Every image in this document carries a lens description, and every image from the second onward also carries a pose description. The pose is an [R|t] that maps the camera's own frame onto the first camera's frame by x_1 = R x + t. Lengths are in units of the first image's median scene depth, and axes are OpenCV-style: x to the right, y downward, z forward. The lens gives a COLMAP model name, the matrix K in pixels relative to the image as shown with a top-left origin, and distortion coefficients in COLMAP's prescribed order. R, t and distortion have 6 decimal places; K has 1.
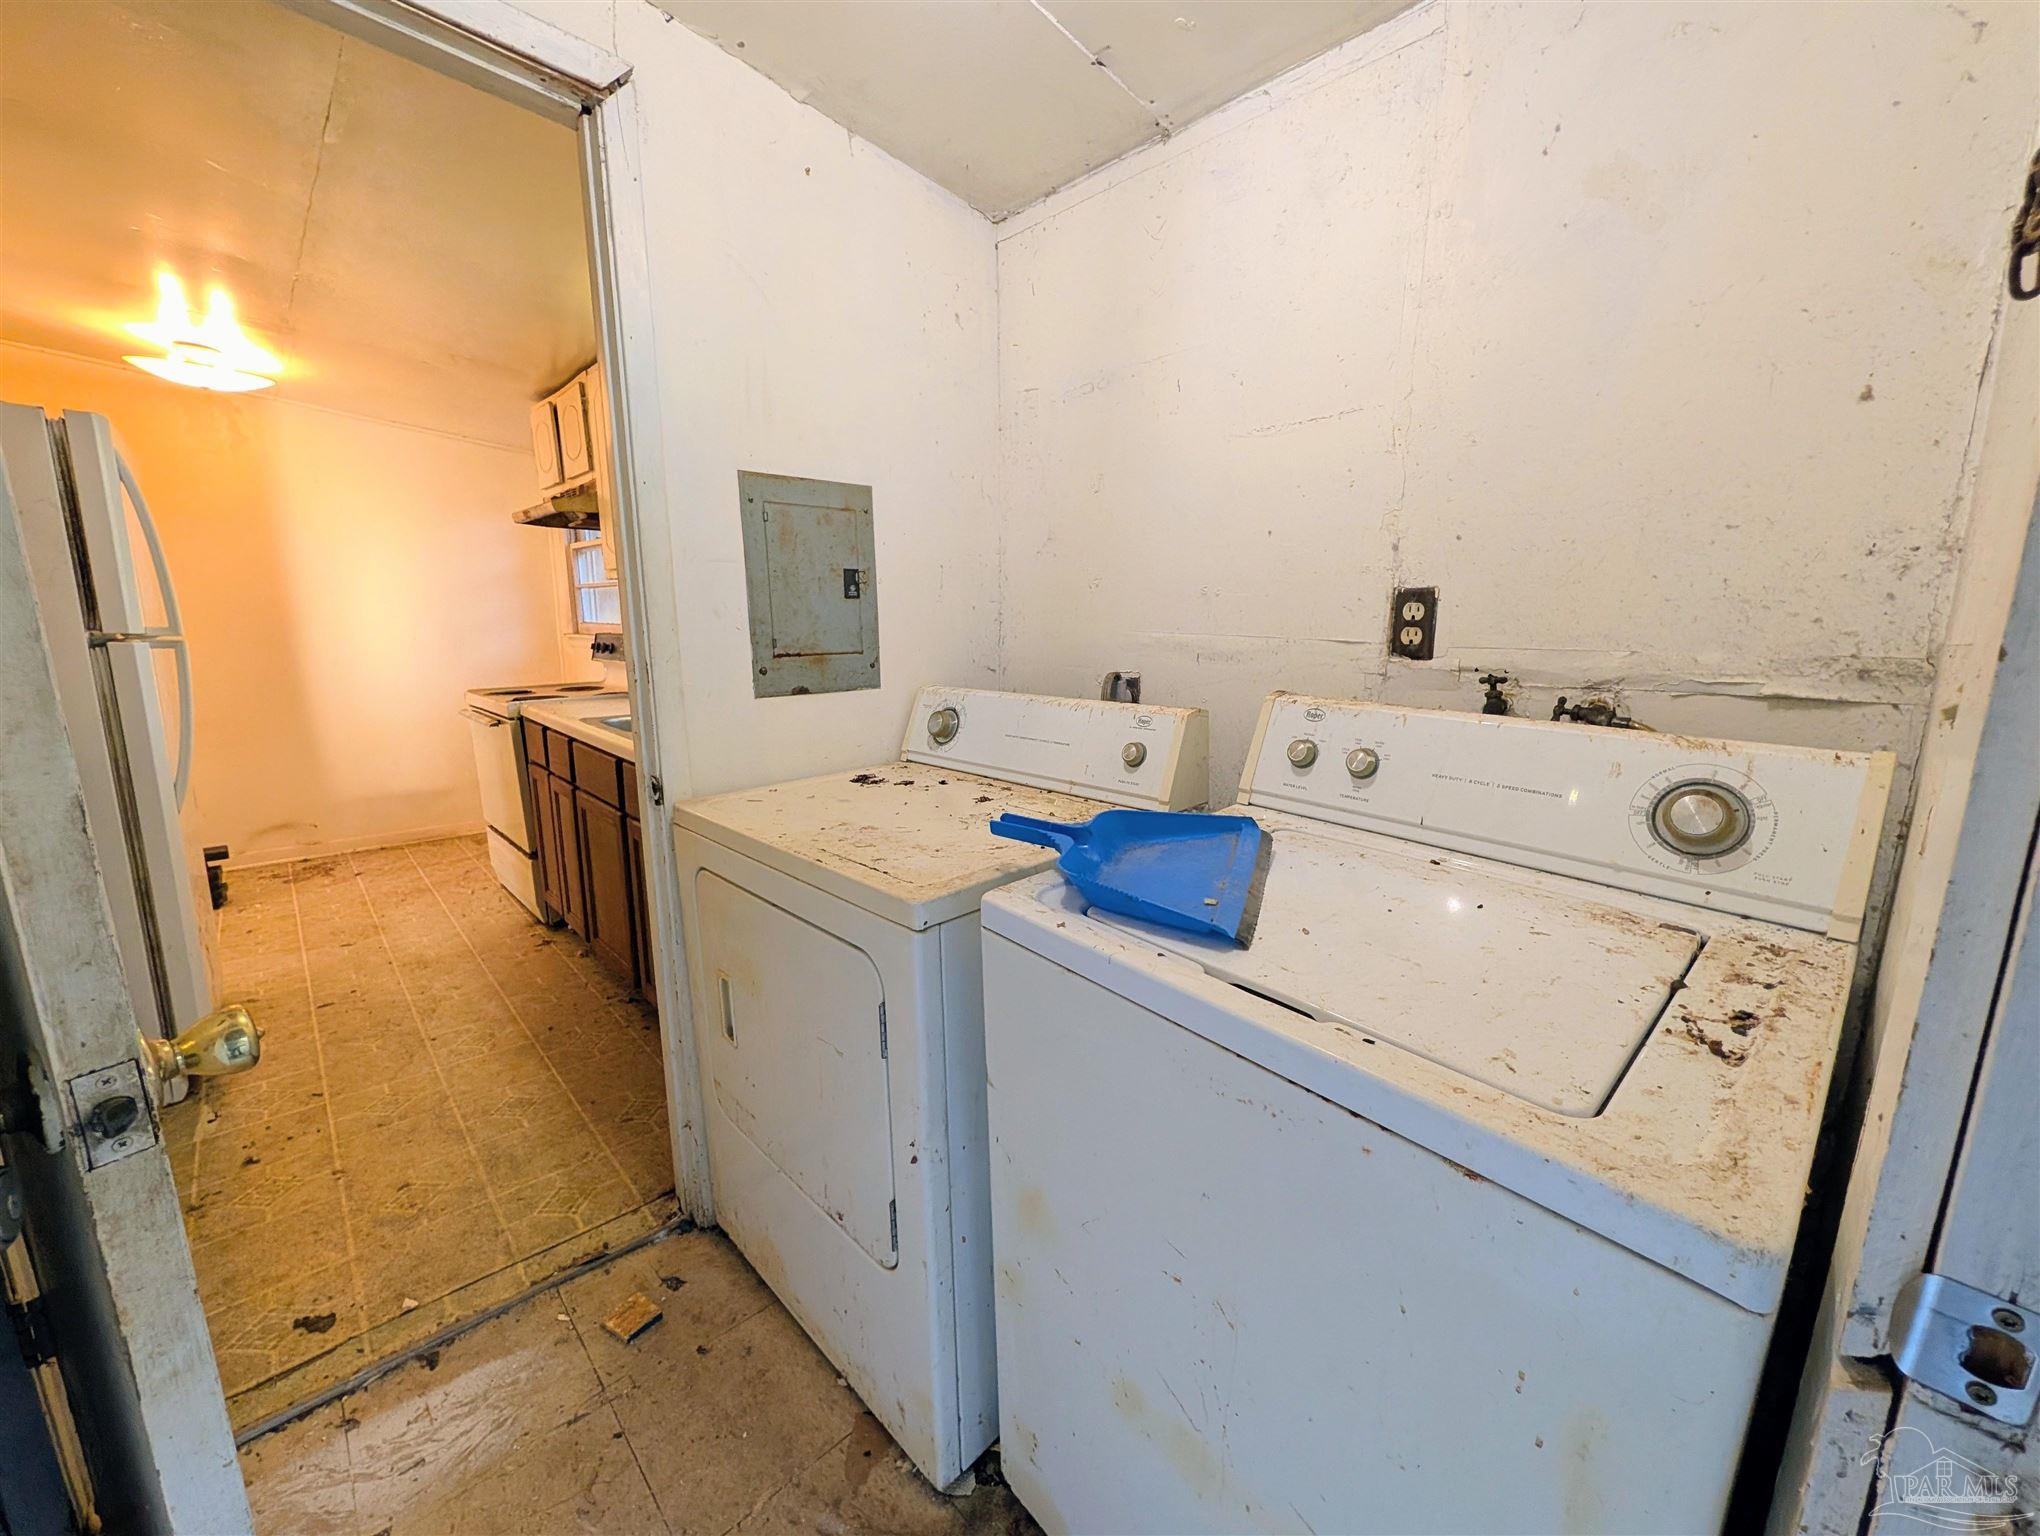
lens RADIAL K [[786.9, 0, 1026.0], [0, 786.9, 770.6], [0, 0, 1]] dist [0.001590, -0.000132]
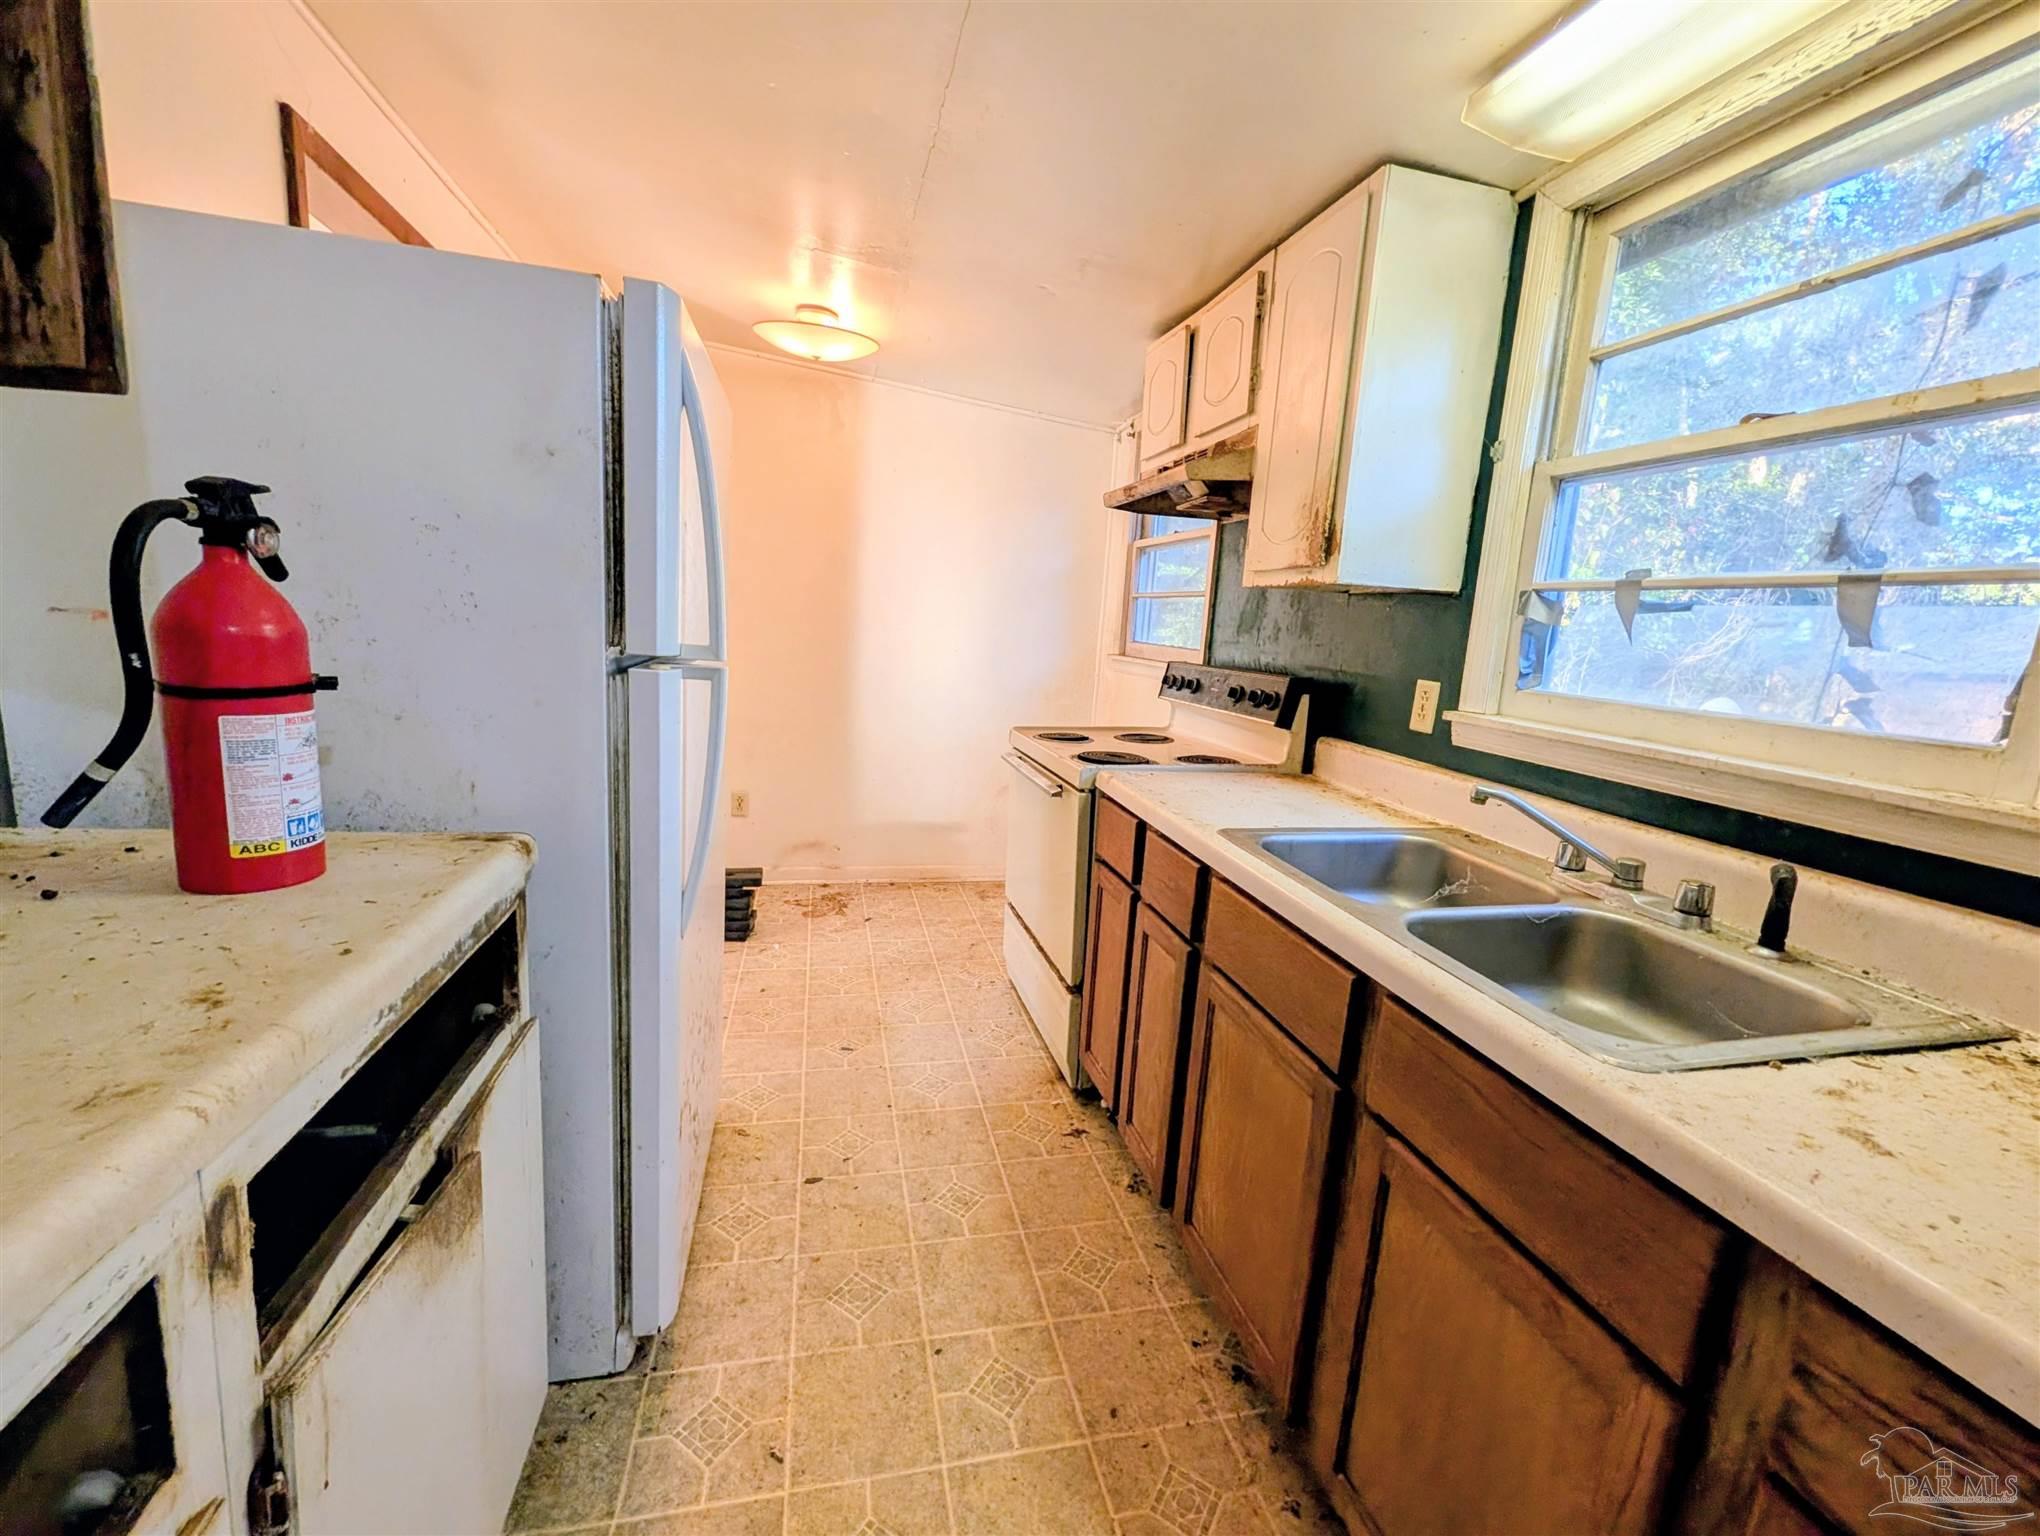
lens RADIAL K [[786.9, 0, 1013.5], [0, 786.9, 751.7], [0, 0, 1]] dist [0.001590, -0.000132]
pose [[0.859288, 0.124199, -0.496184, -0.370654], [-0.144247, 0.989539, -0.002115, -0.086809], [0.490731, 0.073390, 0.868215, 0.383892]]
